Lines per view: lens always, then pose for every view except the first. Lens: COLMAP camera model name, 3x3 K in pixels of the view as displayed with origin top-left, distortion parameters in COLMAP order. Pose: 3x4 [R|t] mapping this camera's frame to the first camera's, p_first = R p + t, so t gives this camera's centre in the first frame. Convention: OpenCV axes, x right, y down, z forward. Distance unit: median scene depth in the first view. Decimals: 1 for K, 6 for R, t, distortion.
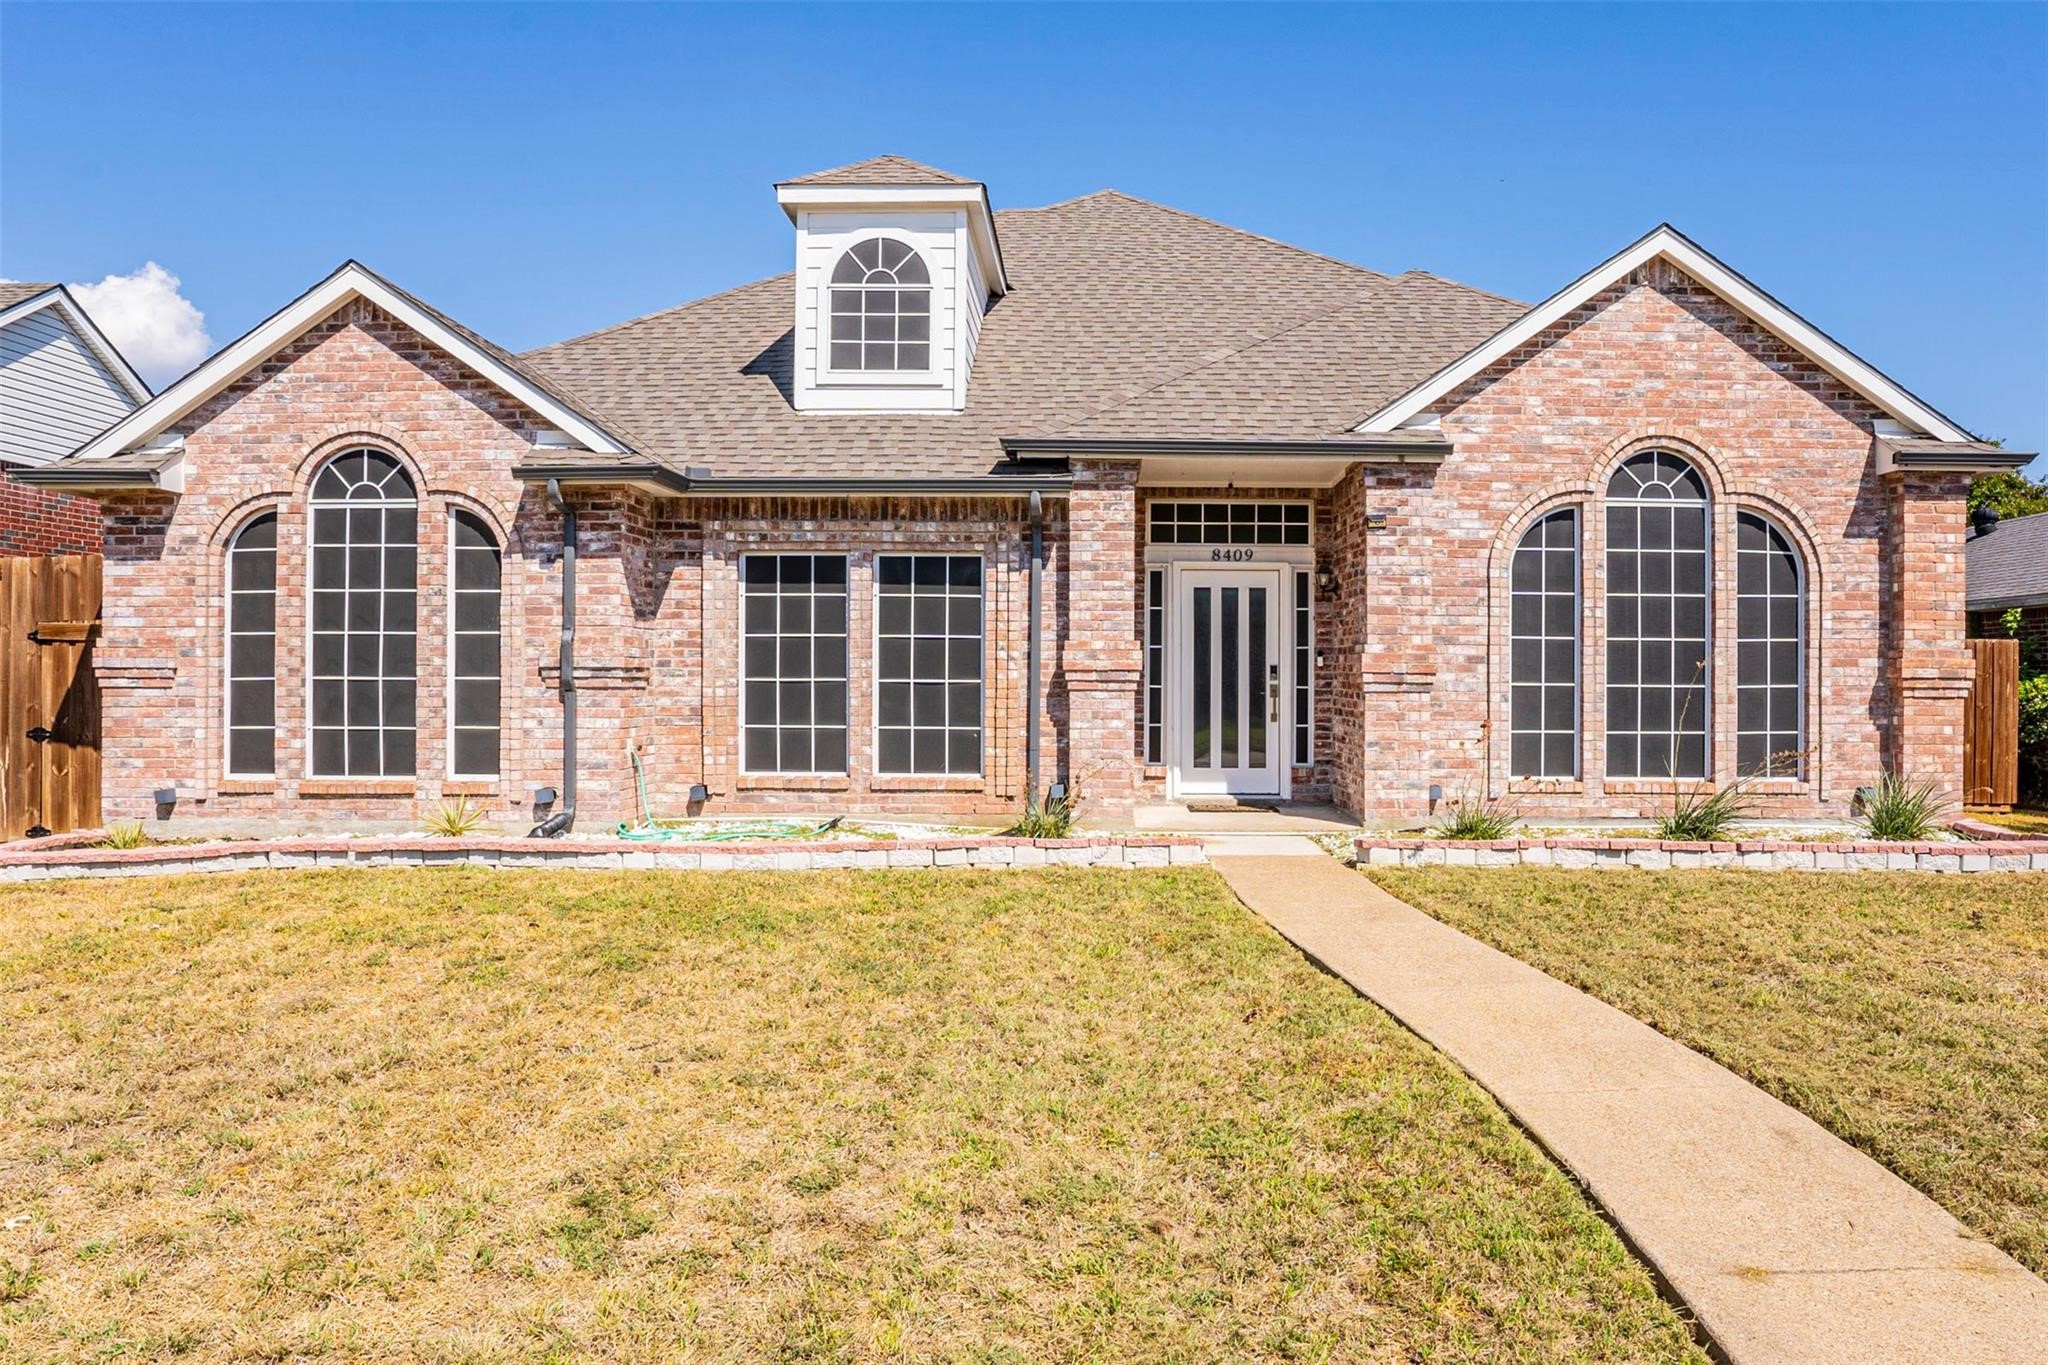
lens RADIAL K [[1078.4, 0, 1024.0], [0, 1078.4, 682.5], [0, 0, 1]] dist [-0.031217, 0.002724]
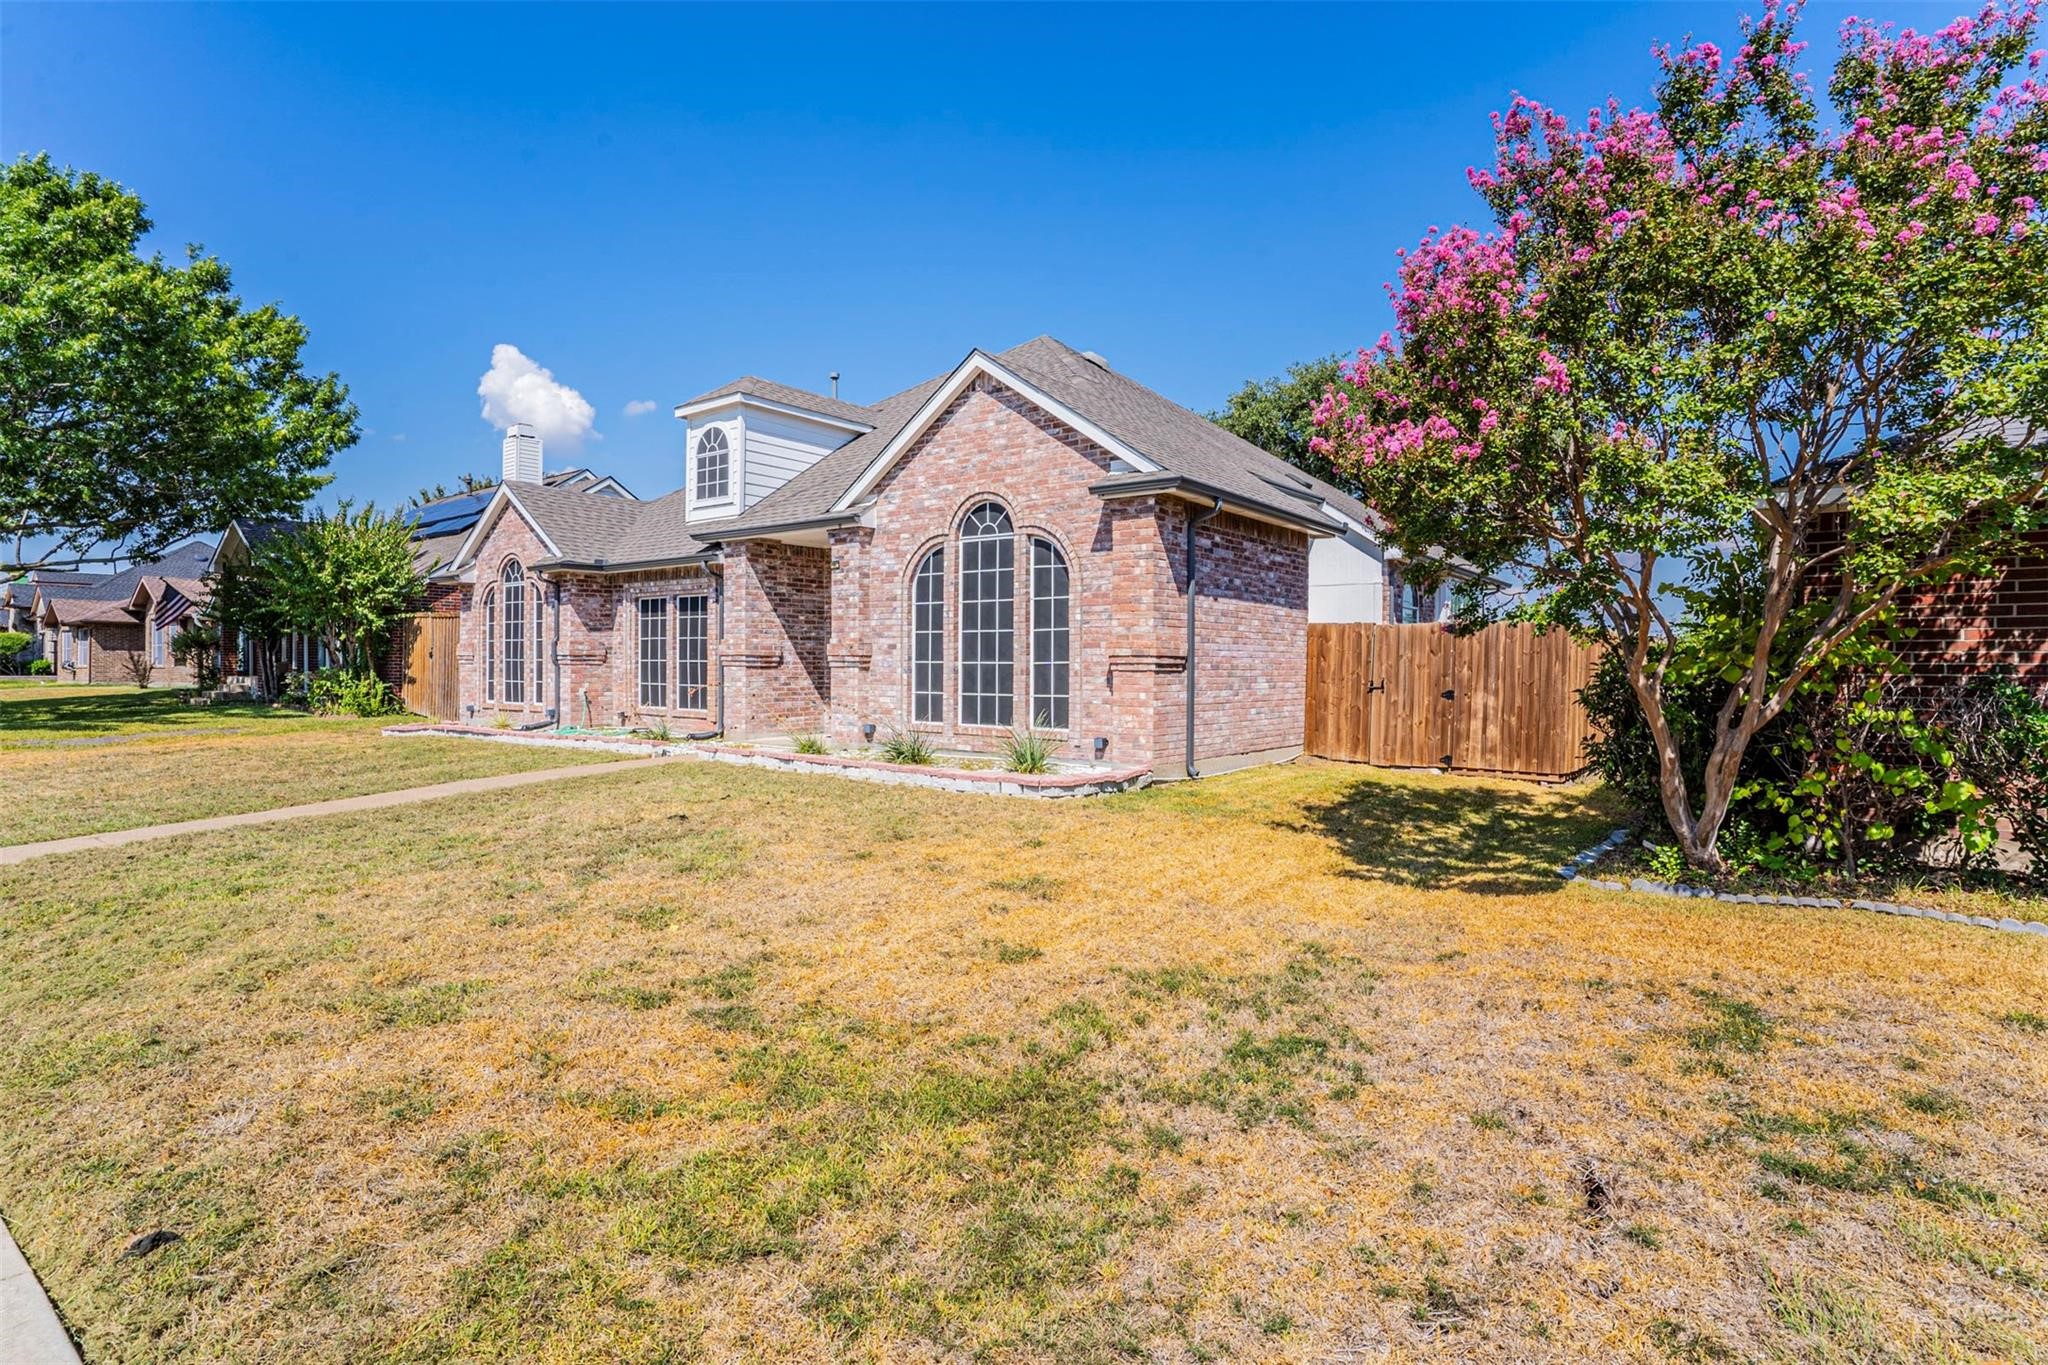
lens RADIAL K [[987.7, 0, 1015.0], [0, 987.7, 653.5], [0, 0, 1]] dist [-0.034618, 0.000645]
pose [[0.791944, -0.008530, -0.610534, 1.468026], [0.000411, 0.999910, -0.013437, 0.009127], [0.610594, 0.010391, 0.791876, -0.048952]]
